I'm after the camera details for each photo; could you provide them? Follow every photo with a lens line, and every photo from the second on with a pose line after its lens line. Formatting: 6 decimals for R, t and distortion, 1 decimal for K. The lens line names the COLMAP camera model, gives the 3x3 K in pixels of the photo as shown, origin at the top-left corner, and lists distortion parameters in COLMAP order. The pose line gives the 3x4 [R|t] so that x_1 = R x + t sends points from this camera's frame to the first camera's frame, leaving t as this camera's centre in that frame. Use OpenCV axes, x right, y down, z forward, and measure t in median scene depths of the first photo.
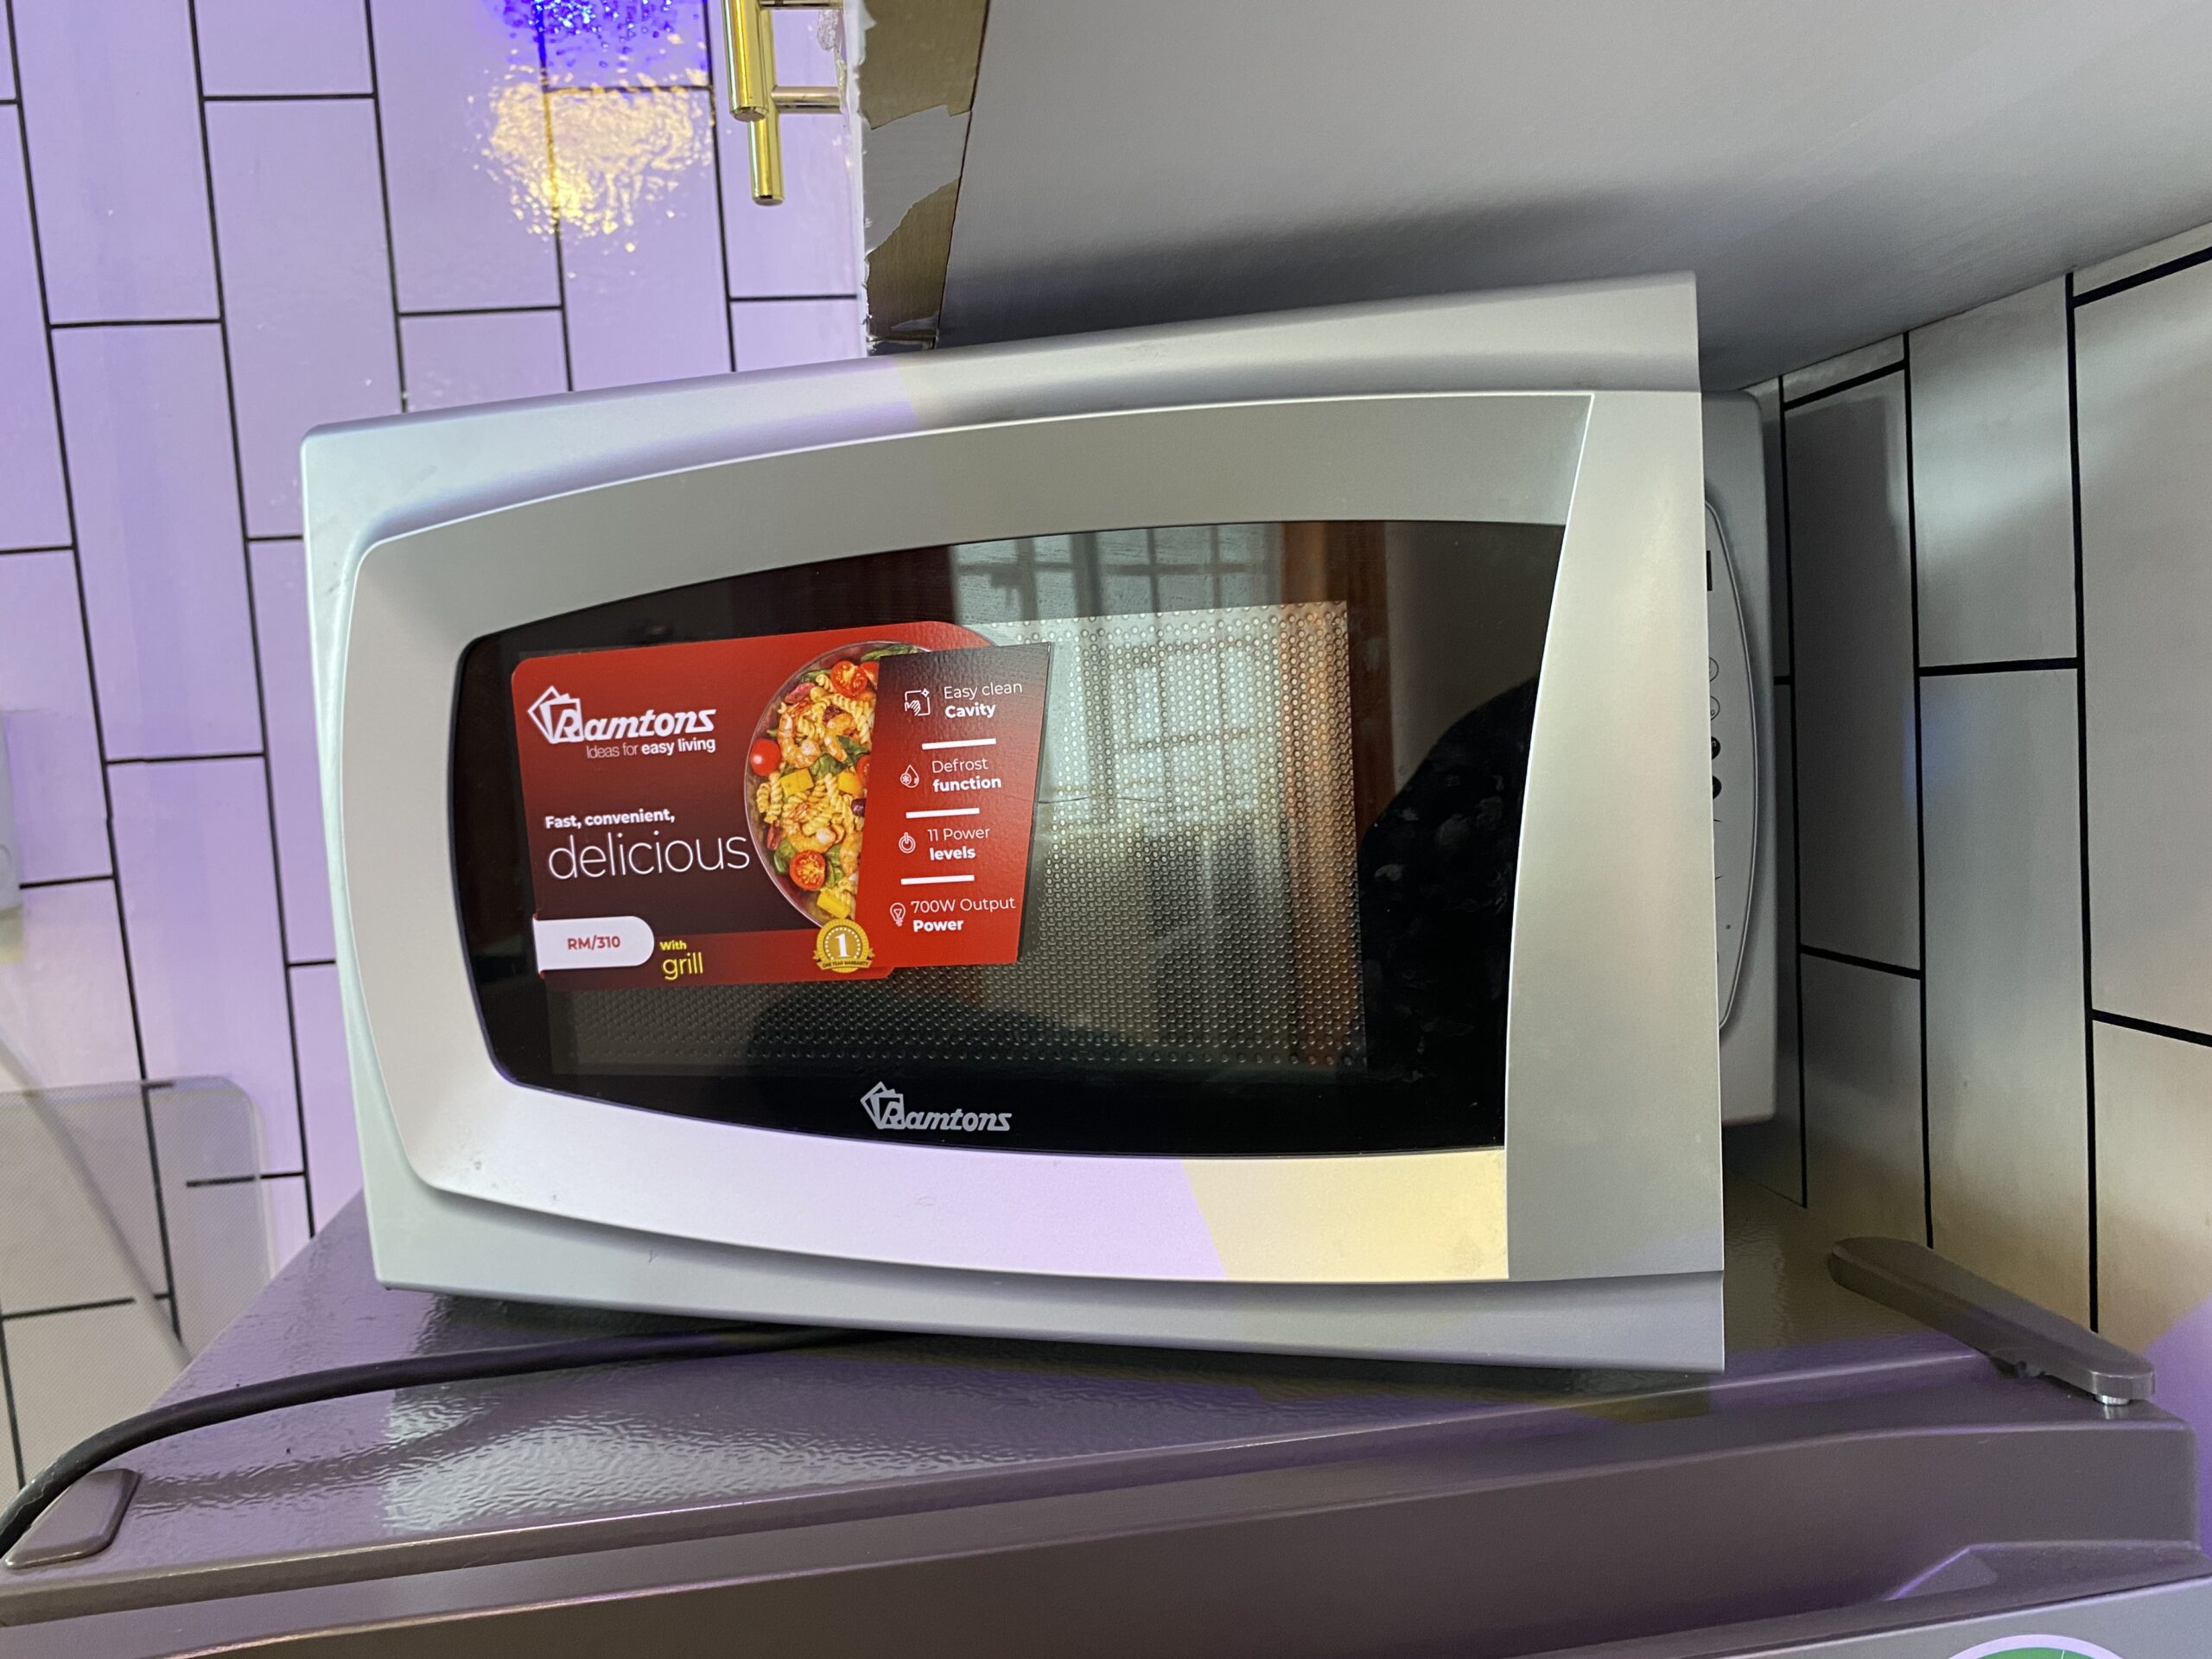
lens RADIAL K [[1686.6, 0, 1111.8], [0, 1686.6, 832.6], [0, 0, 1]] dist [0.022506, -0.012808]
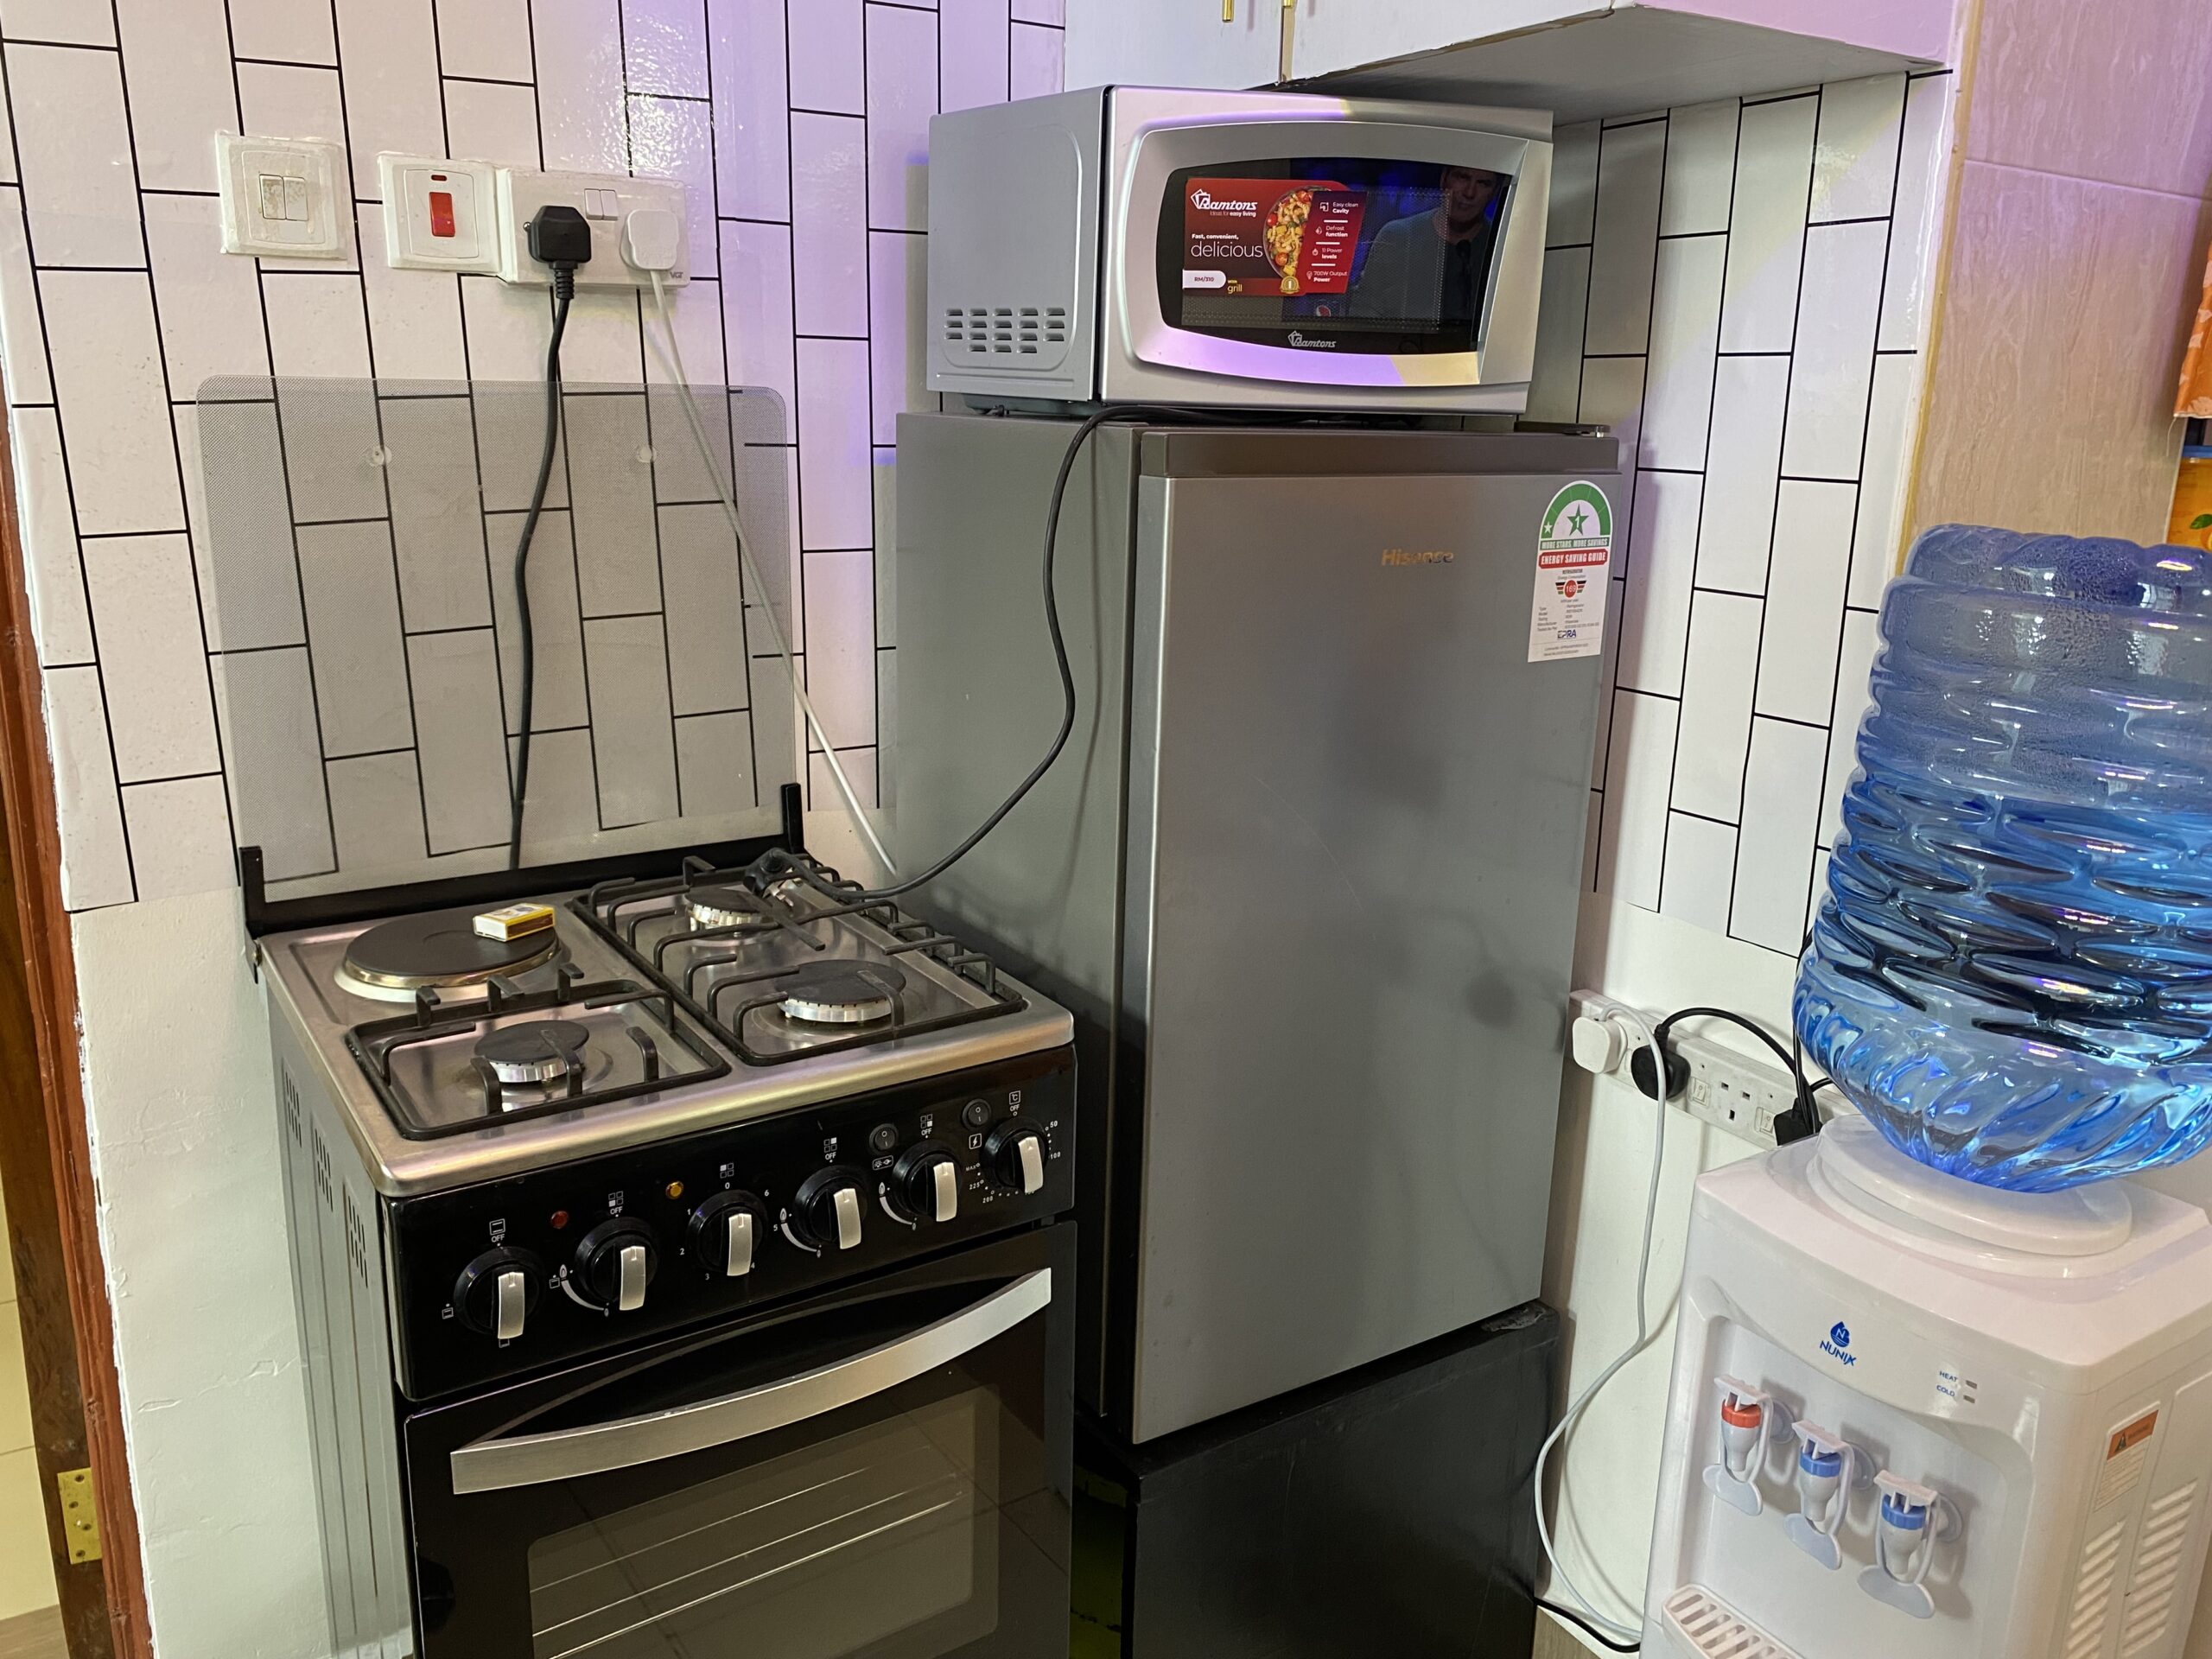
lens RADIAL K [[1686.6, 0, 1101.8], [0, 1686.6, 829.3], [0, 0, 1]] dist [0.022506, -0.012808]
pose [[0.907799, -0.024975, 0.418662, -1.847667], [-0.043523, 0.987226, 0.153265, 0.609644], [-0.417141, -0.157355, 0.895116, -1.883698]]
